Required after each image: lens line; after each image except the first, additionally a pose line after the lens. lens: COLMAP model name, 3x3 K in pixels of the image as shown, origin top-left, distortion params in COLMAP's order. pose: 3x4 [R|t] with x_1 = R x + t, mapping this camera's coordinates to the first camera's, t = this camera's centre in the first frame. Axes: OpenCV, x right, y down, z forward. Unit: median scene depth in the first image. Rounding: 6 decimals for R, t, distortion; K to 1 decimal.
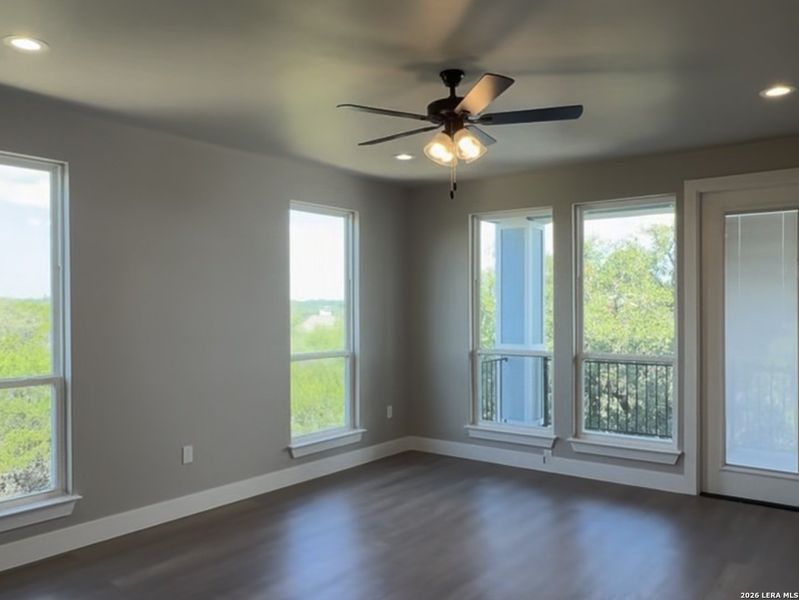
lens RADIAL K [[649.2, 0, 400.3], [0, 649.2, 304.0], [0, 0, 1]] dist [0.000222, -0.004302]
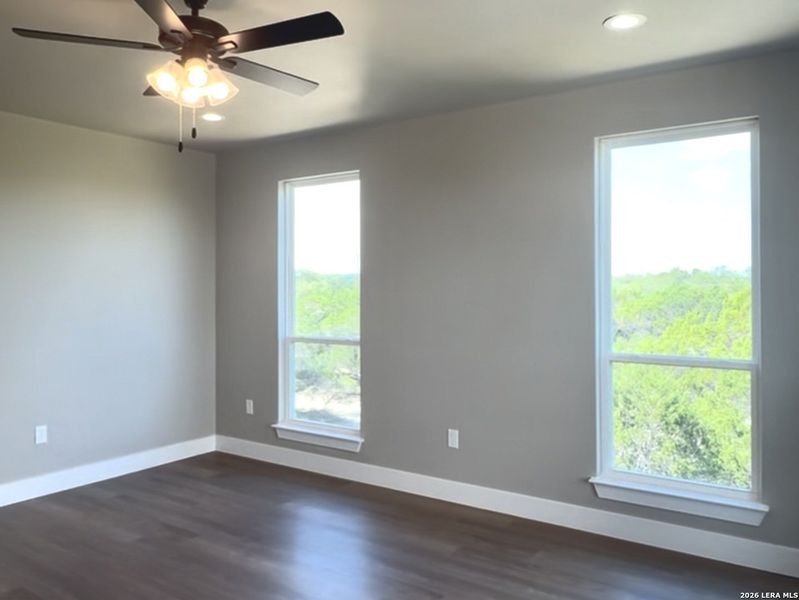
lens RADIAL K [[670.5, 0, 398.8], [0, 670.5, 287.6], [0, 0, 1]] dist [0.006962, 0.001341]
pose [[0.043546, 0.003821, -0.999044, 0.639468], [0.001639, 0.999991, 0.003896, 0.008080], [0.999050, -0.001807, 0.043539, 0.871343]]
